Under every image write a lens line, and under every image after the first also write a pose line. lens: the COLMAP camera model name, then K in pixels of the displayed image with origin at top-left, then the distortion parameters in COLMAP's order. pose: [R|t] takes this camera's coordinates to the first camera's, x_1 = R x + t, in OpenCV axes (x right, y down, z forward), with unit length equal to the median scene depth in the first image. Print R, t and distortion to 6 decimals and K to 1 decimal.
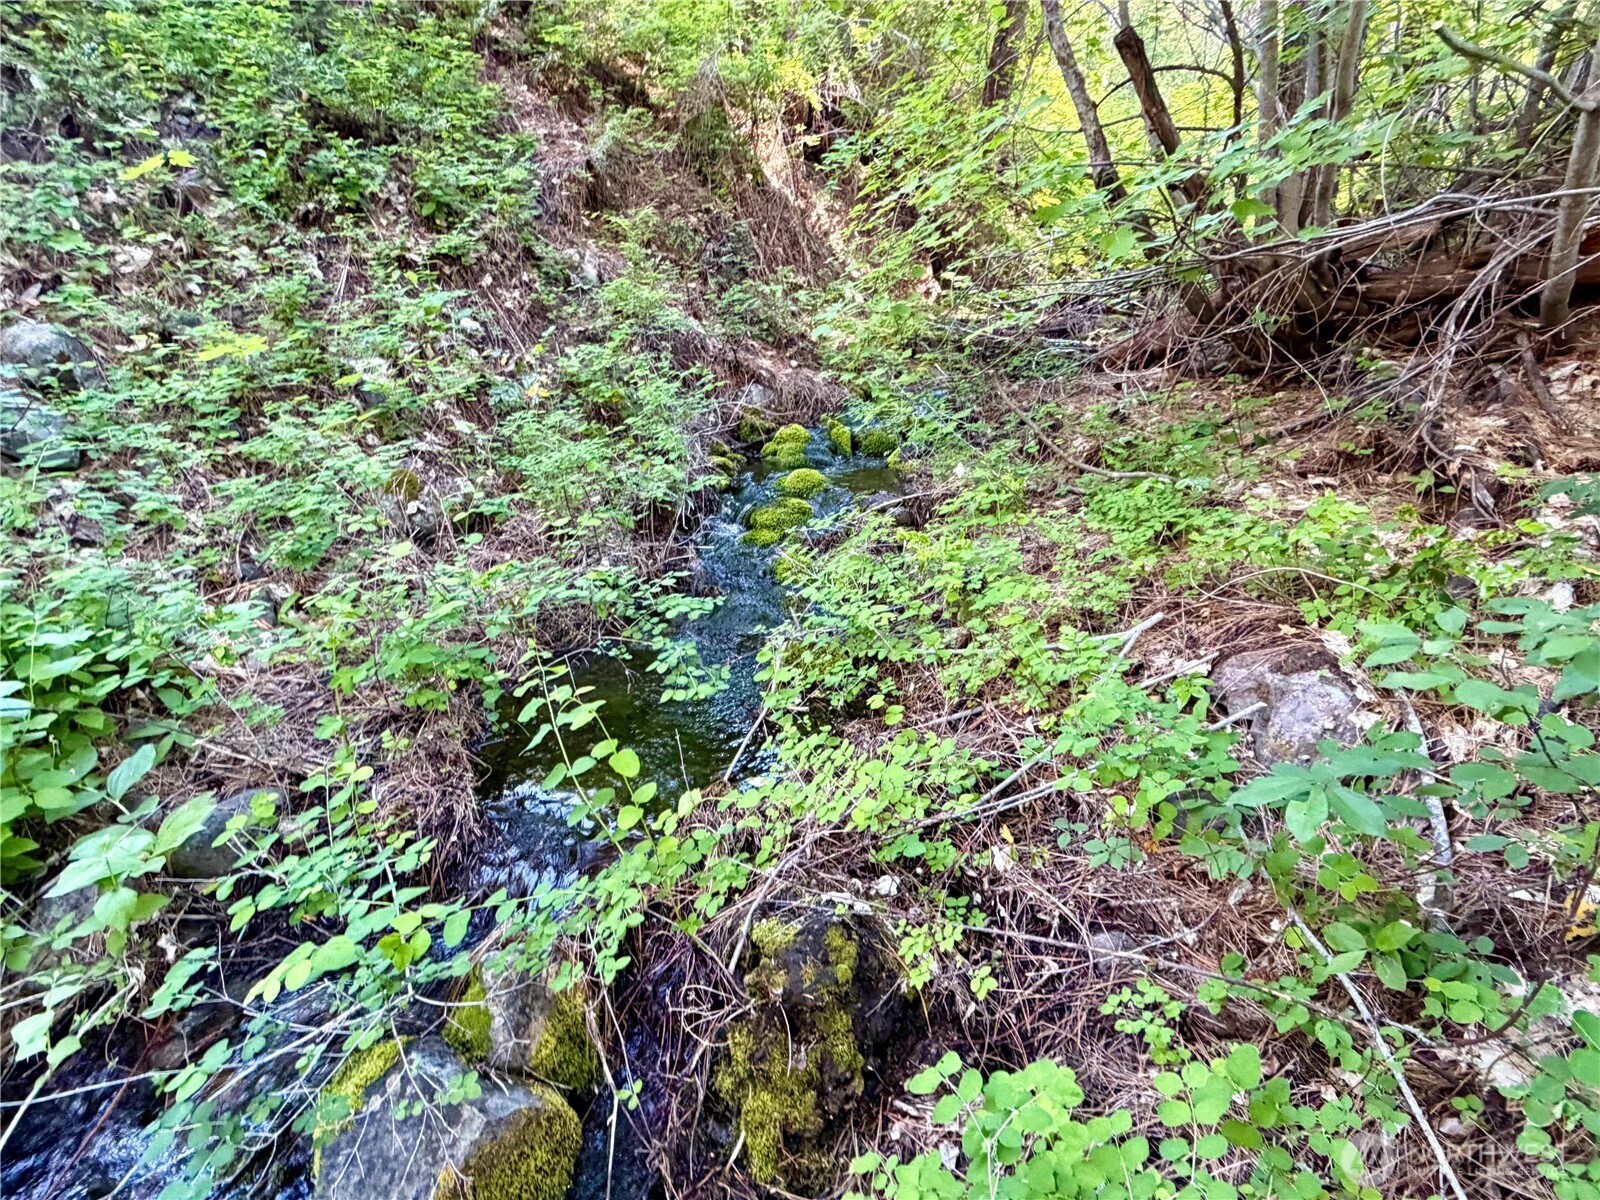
lens RADIAL K [[822.9, 0, 797.0], [0, 822.9, 601.9], [0, 0, 1]] dist [0.000003, 0.000064]
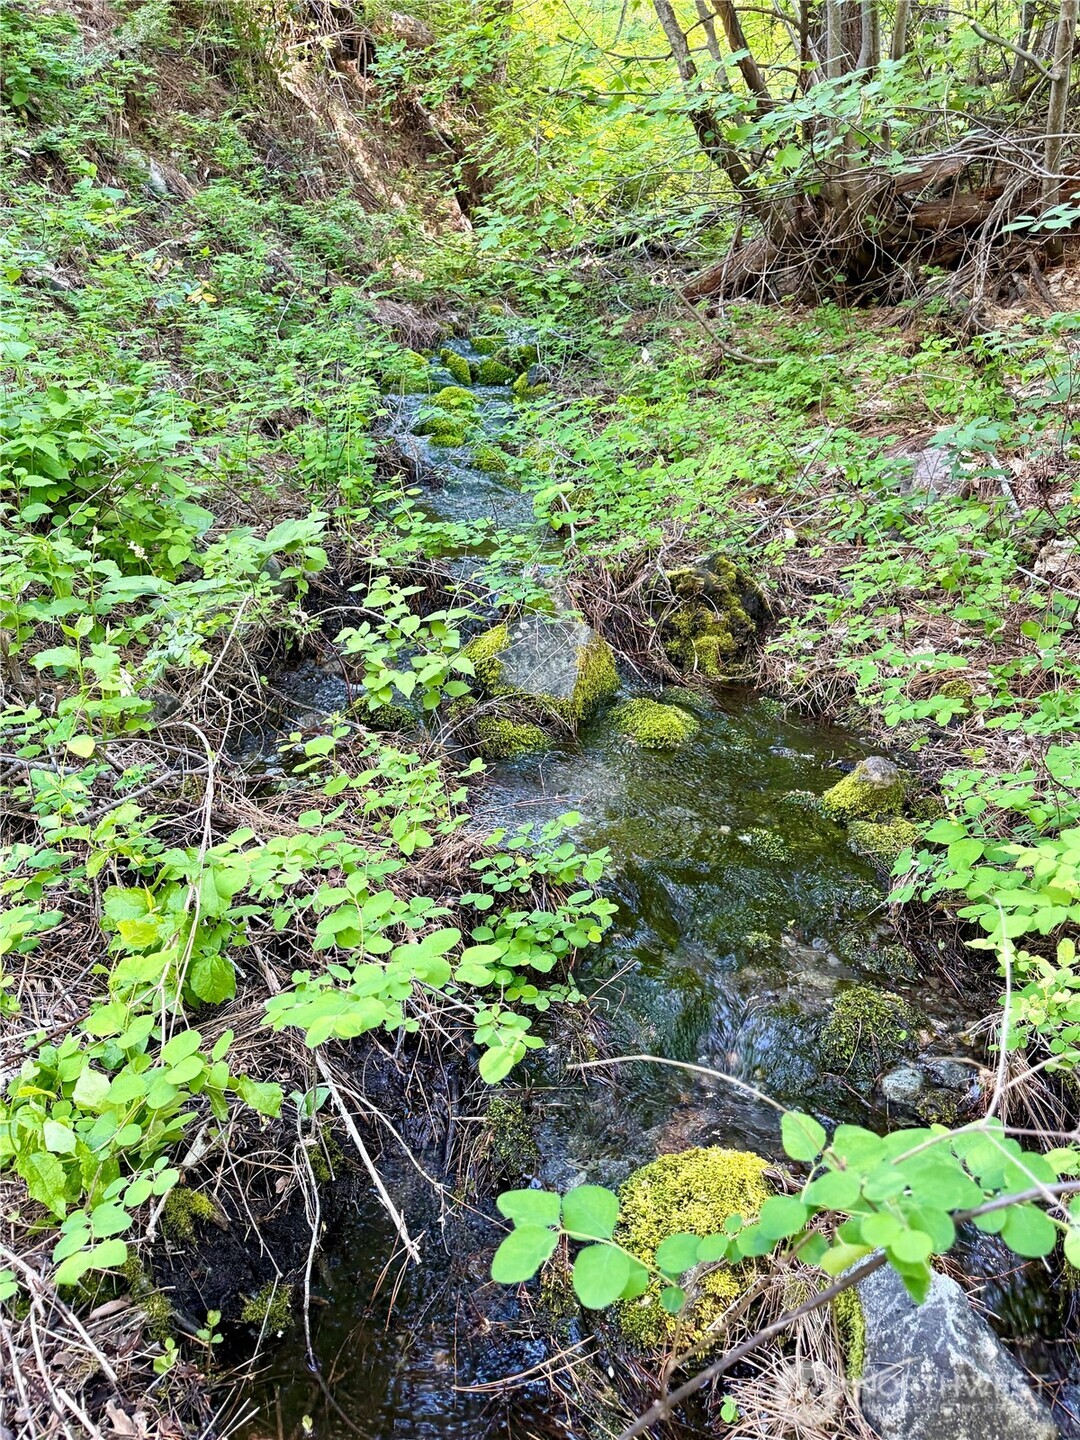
lens RADIAL K [[1097.7, 0, 550.0], [0, 1097.7, 721.4], [0, 0, 1]] dist [0.092311, -0.161159]
pose [[0.950011, -0.104565, 0.294187, -0.317522], [0.093173, 0.994264, 0.052516, 0.186517], [-0.297991, -0.022480, 0.954304, -0.342702]]
